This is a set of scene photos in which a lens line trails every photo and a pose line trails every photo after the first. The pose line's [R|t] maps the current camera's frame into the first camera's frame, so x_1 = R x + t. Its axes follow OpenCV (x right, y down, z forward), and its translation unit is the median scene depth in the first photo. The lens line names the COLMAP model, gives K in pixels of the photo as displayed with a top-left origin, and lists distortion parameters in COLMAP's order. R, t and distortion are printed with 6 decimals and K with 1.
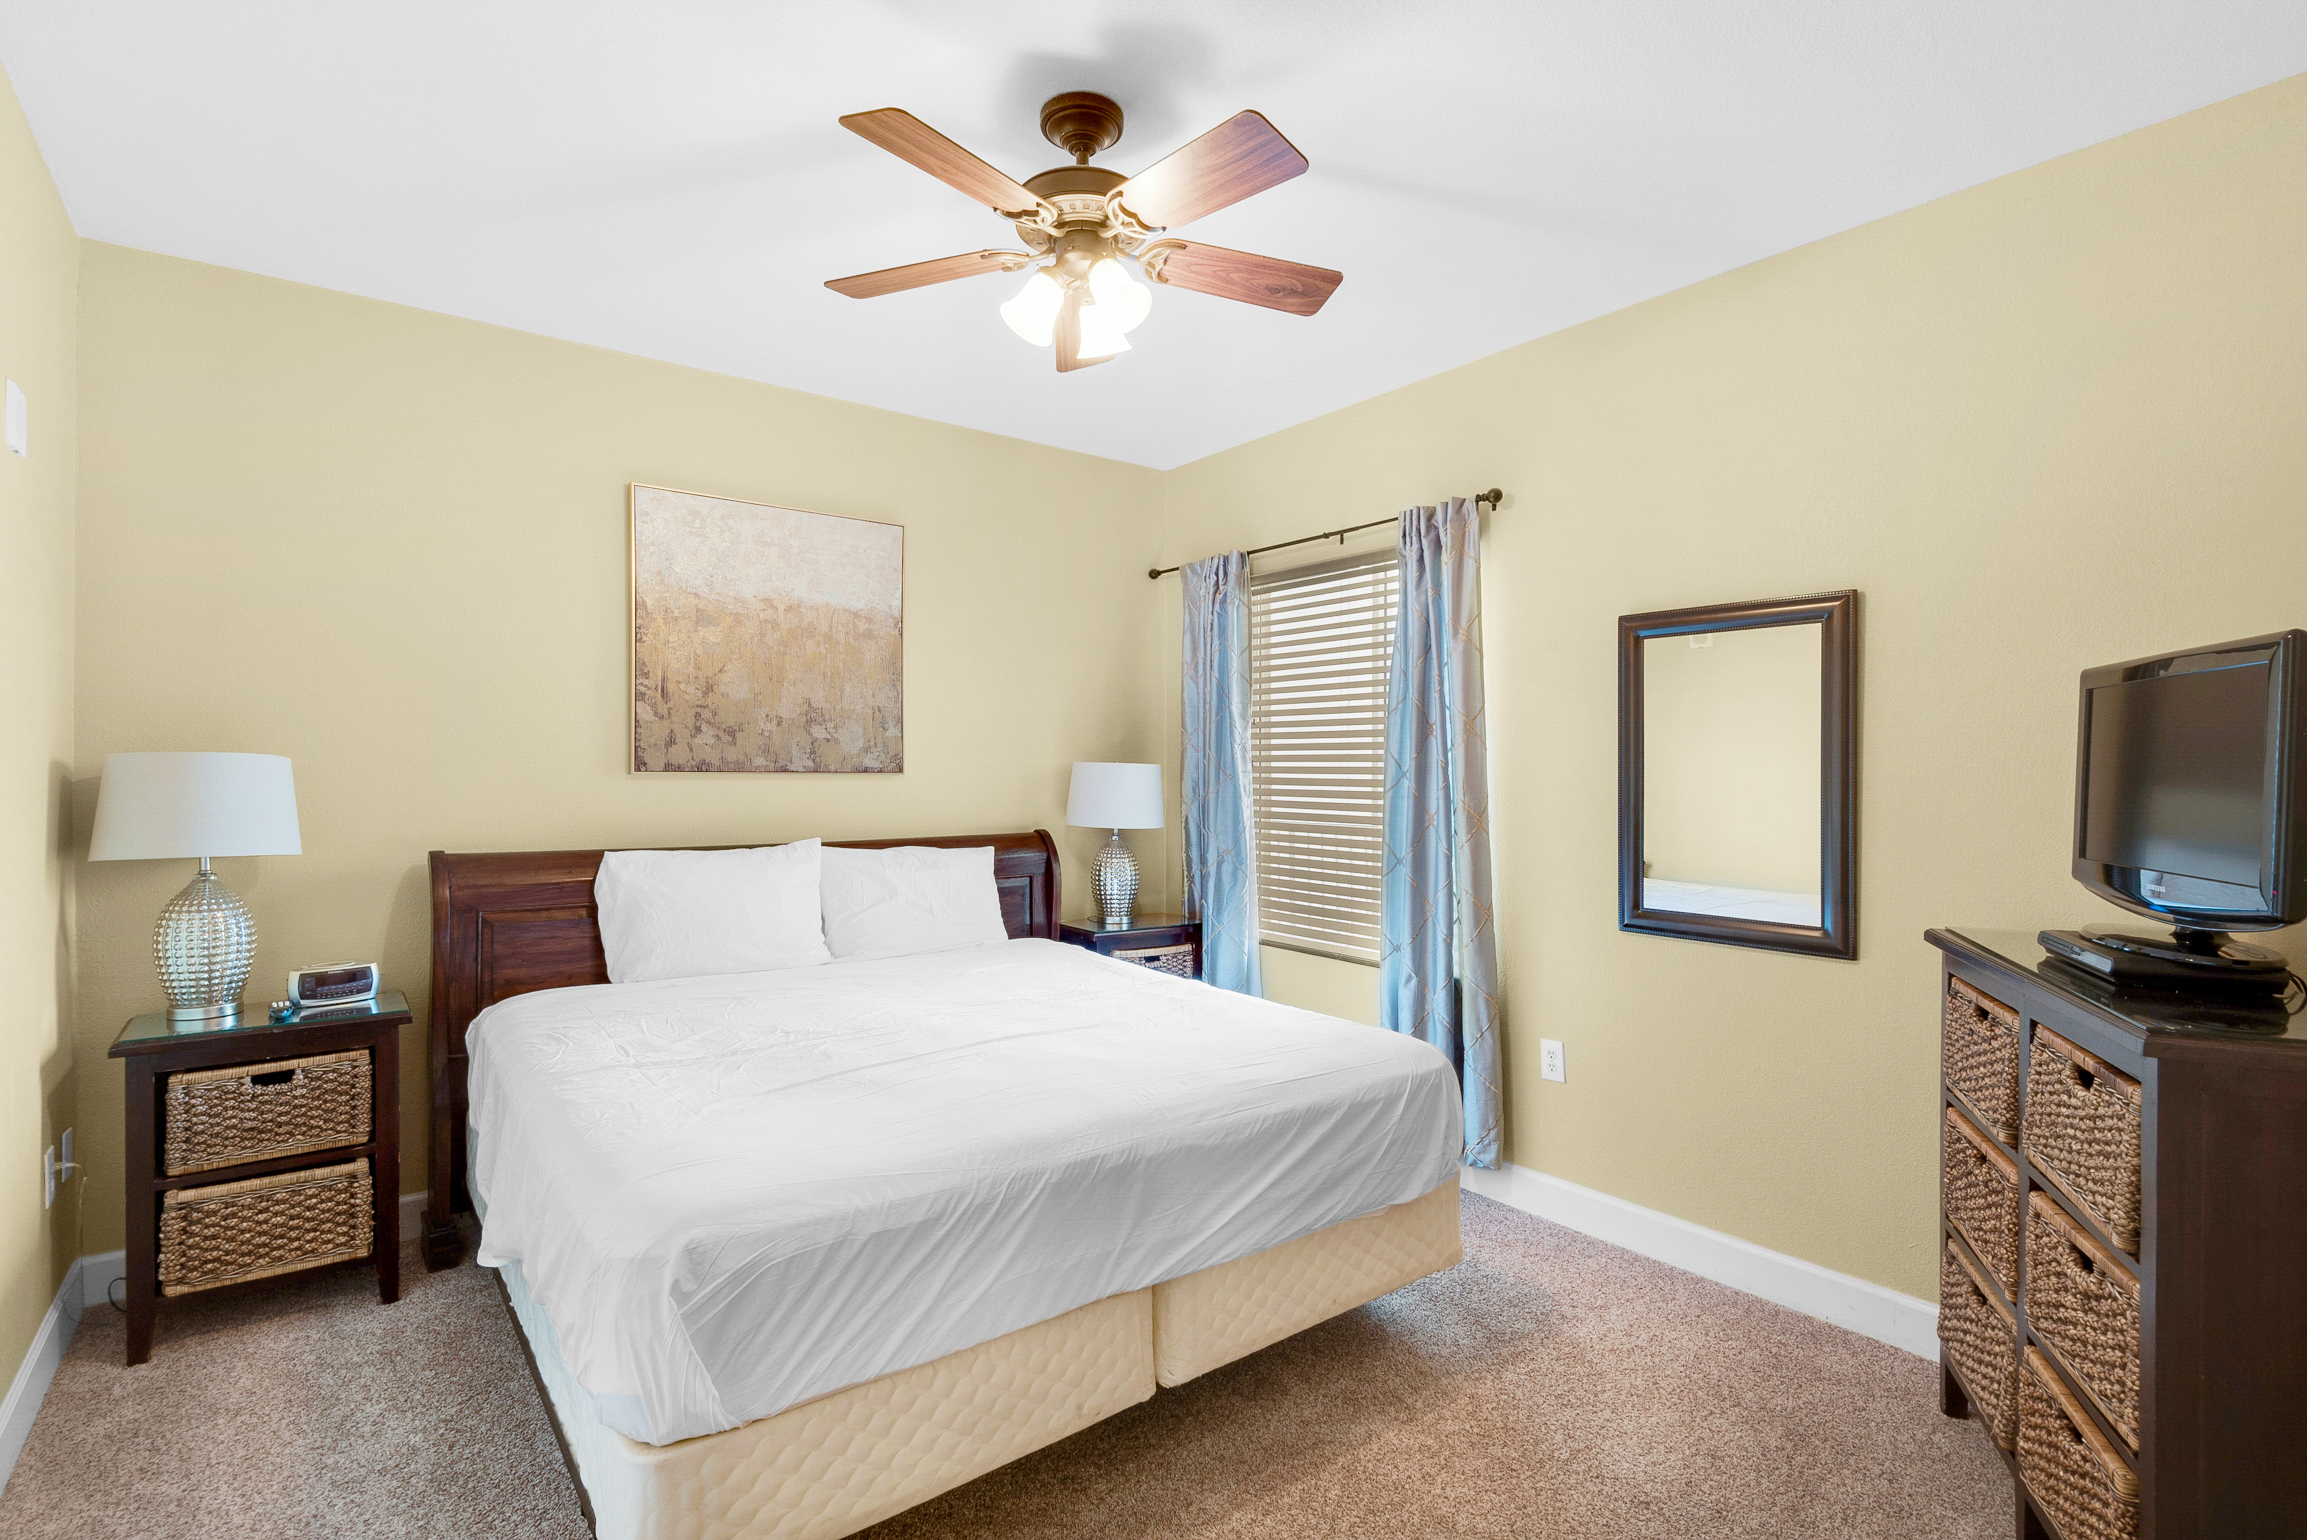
lens RADIAL K [[1079.4, 0, 1153.5], [0, 1079.4, 770.0], [0, 0, 1]] dist [0.029774, -0.027760]
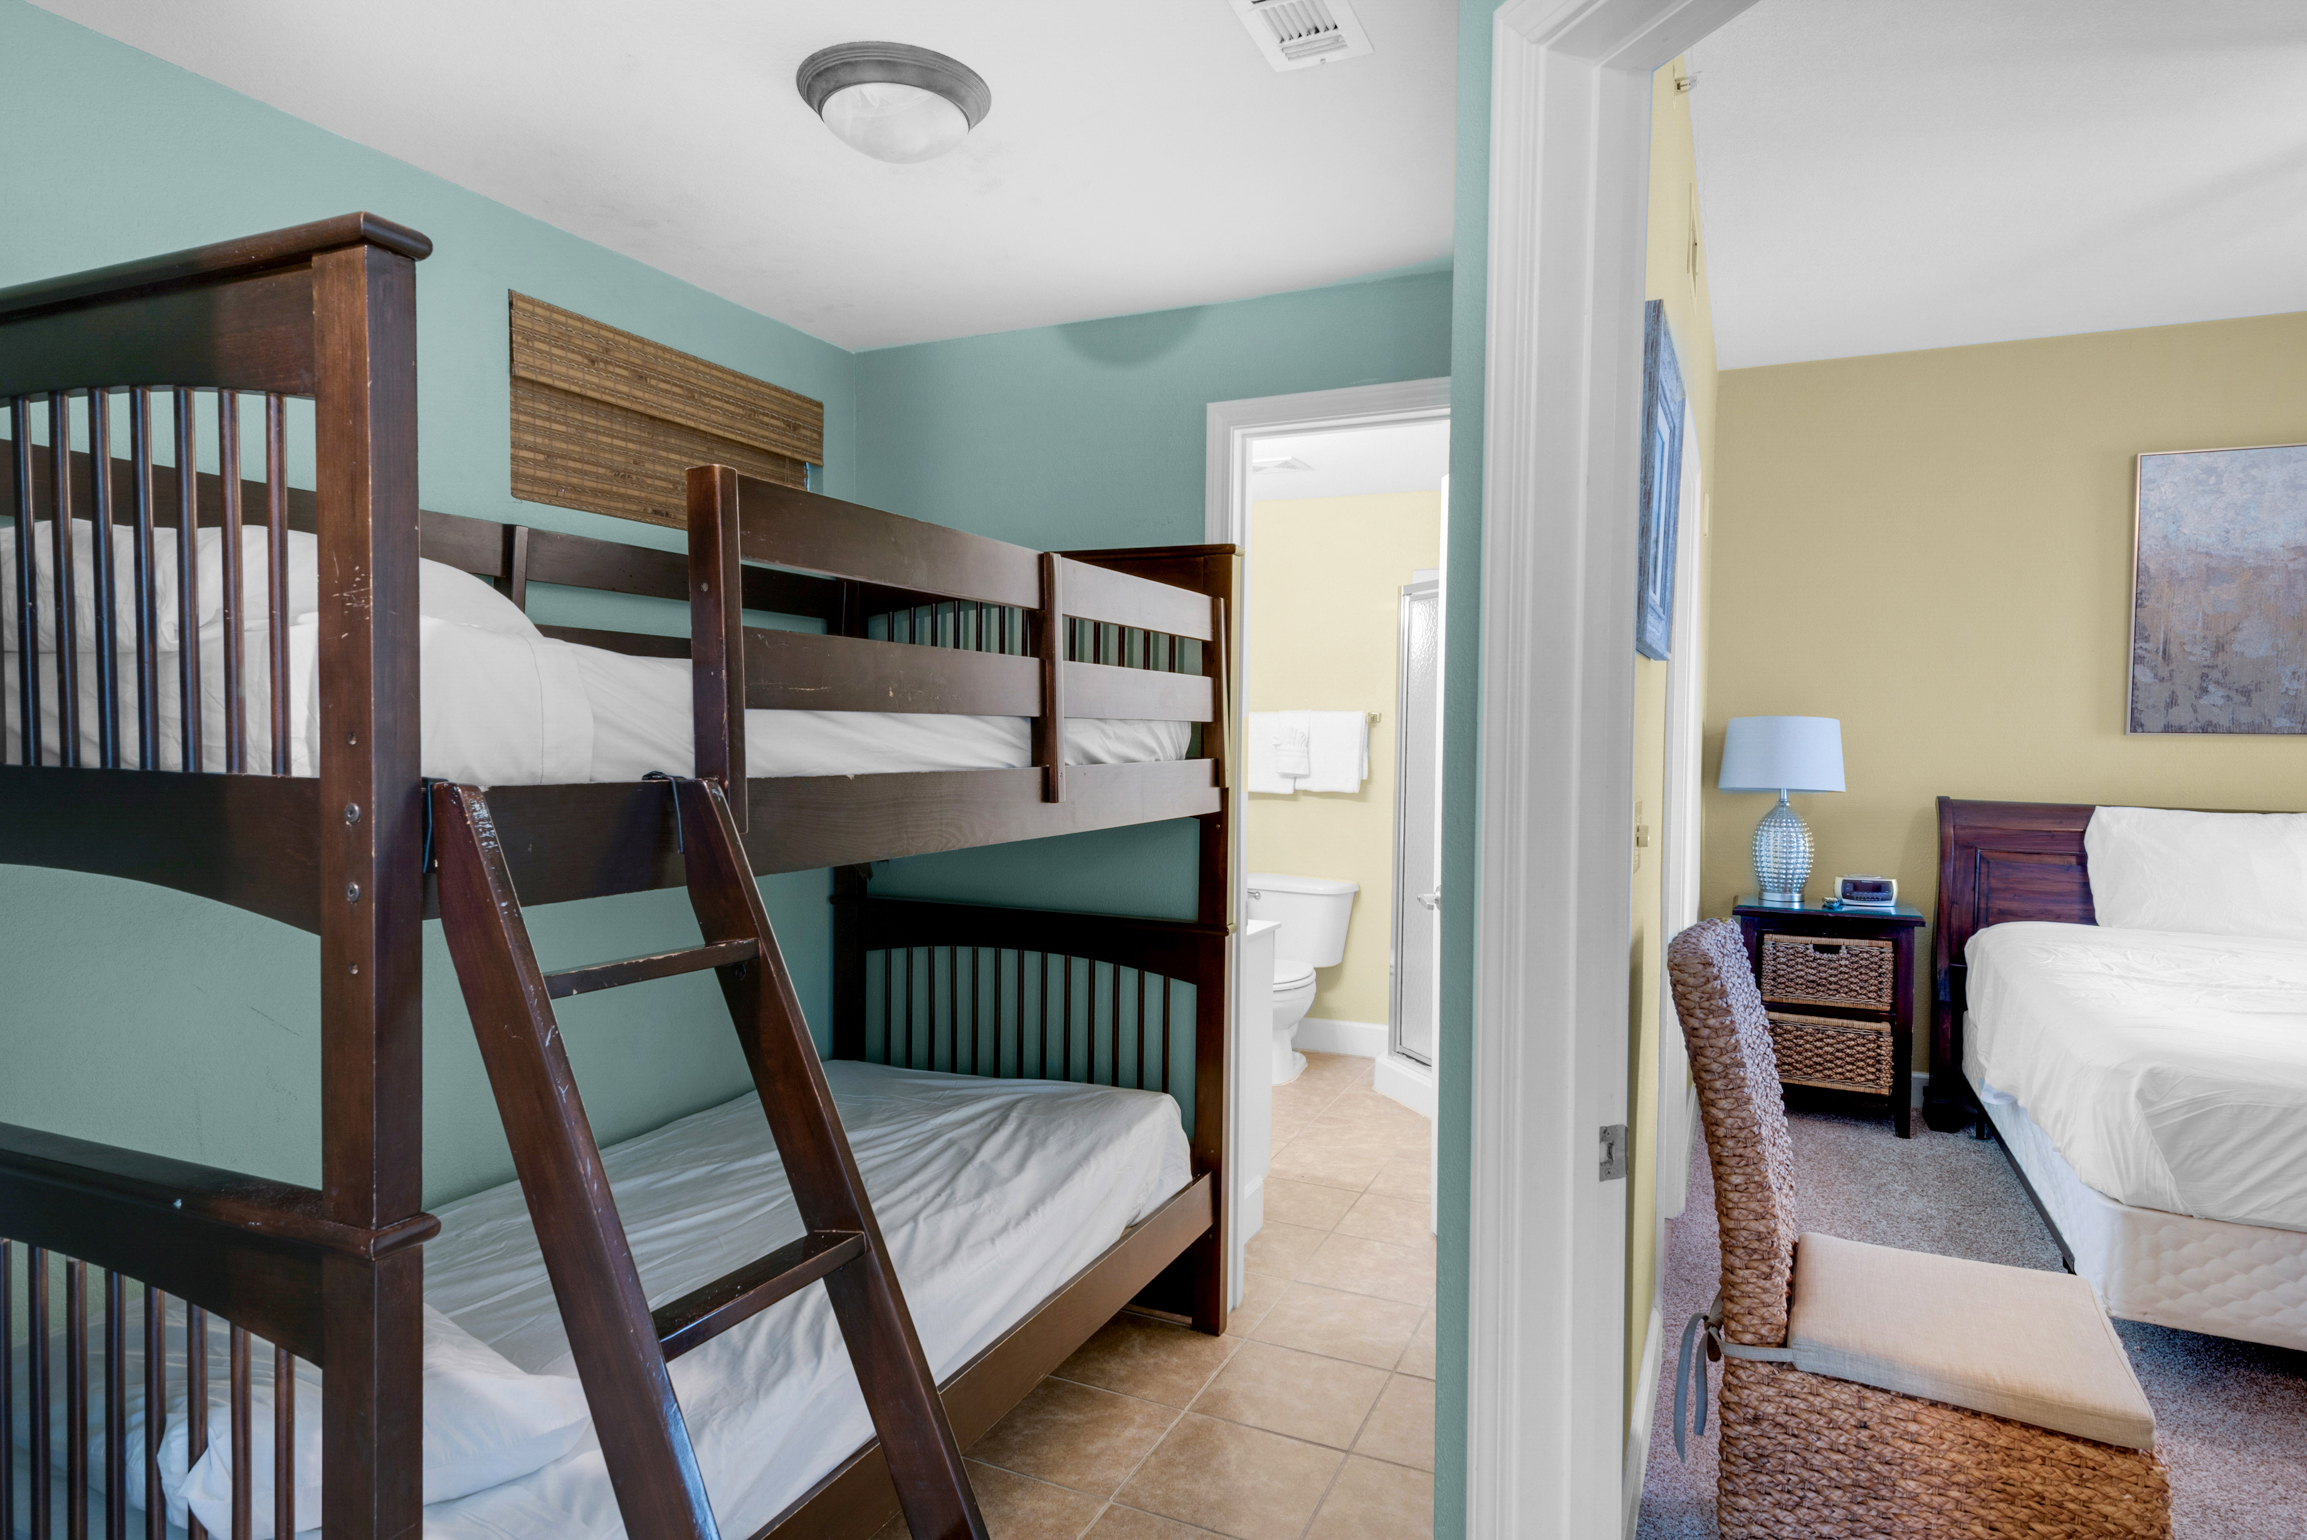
lens RADIAL K [[1311.2, 0, 1153.5], [0, 1311.2, 770.0], [0, 0, 1]] dist [0.046291, -0.023398]
pose [[0.464793, 0.032168, -0.884835, 0.261228], [-0.008436, 0.999455, 0.031904, 0.005419], [0.885379, -0.007365, 0.464811, -0.503751]]
